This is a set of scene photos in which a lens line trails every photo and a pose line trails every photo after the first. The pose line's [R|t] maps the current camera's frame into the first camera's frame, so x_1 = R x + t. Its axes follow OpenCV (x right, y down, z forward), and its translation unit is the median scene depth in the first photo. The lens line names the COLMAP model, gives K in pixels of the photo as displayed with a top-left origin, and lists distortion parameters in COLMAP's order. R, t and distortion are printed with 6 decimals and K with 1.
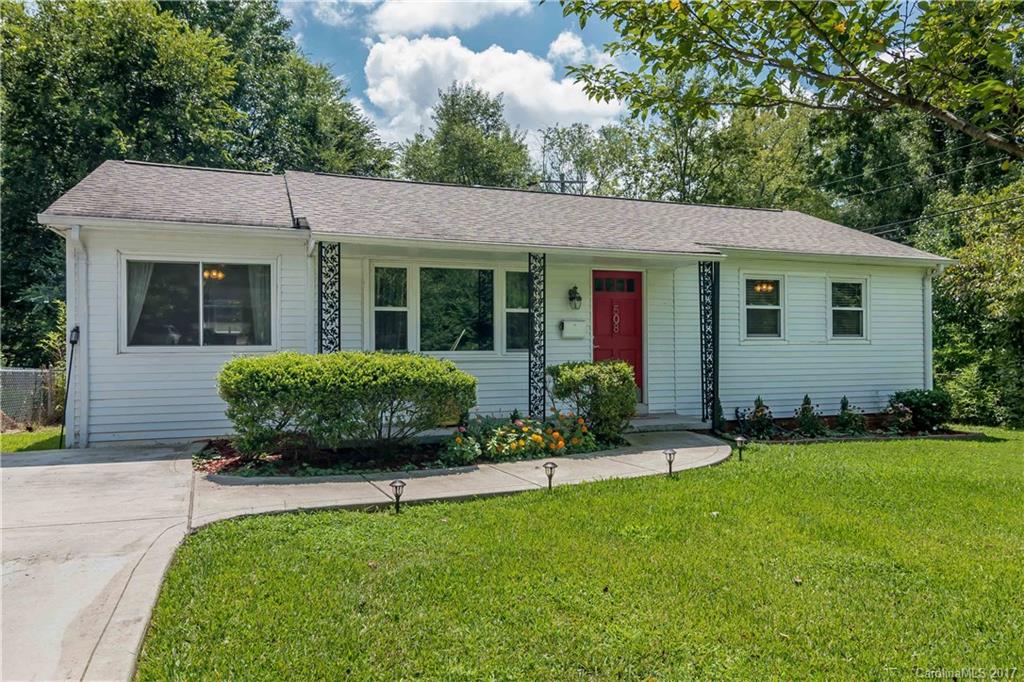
lens RADIAL K [[714.4, 0, 512.0], [0, 714.4, 341.0], [0, 0, 1]] dist [-0.000723, -0.000057]
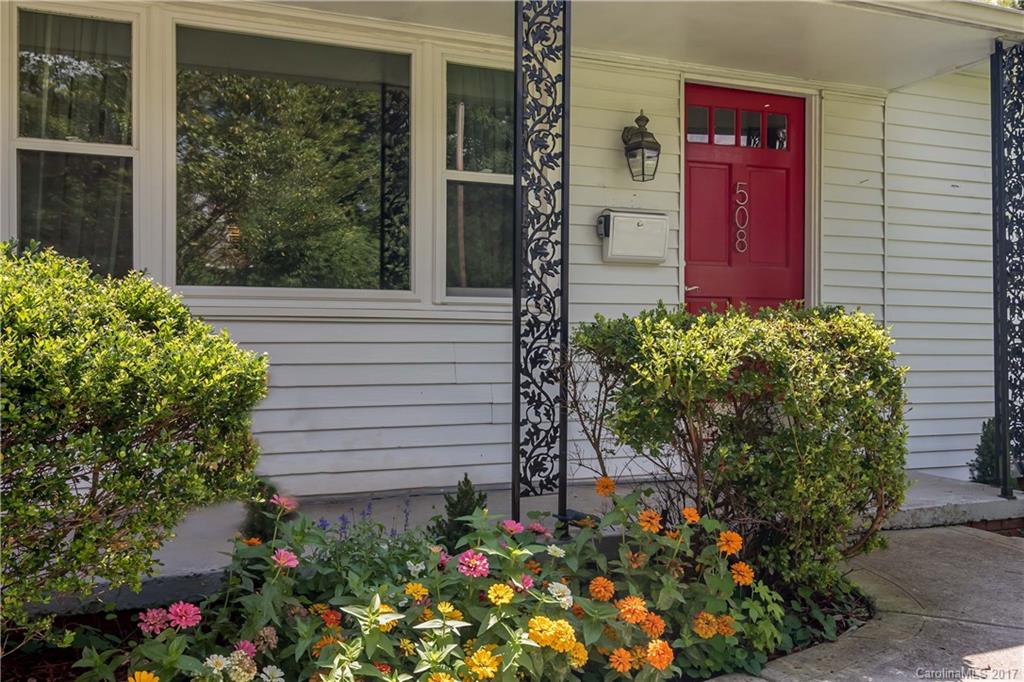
lens RADIAL K [[923.6, 0, 512.0], [0, 923.6, 341.0], [0, 0, 1]] dist [0.007397, 0.002814]
pose [[0.999492, 0.007220, 0.031038, 0.009975], [-0.007545, 0.999918, 0.010380, 0.033732], [-0.030960, -0.010609, 0.999464, 0.561782]]
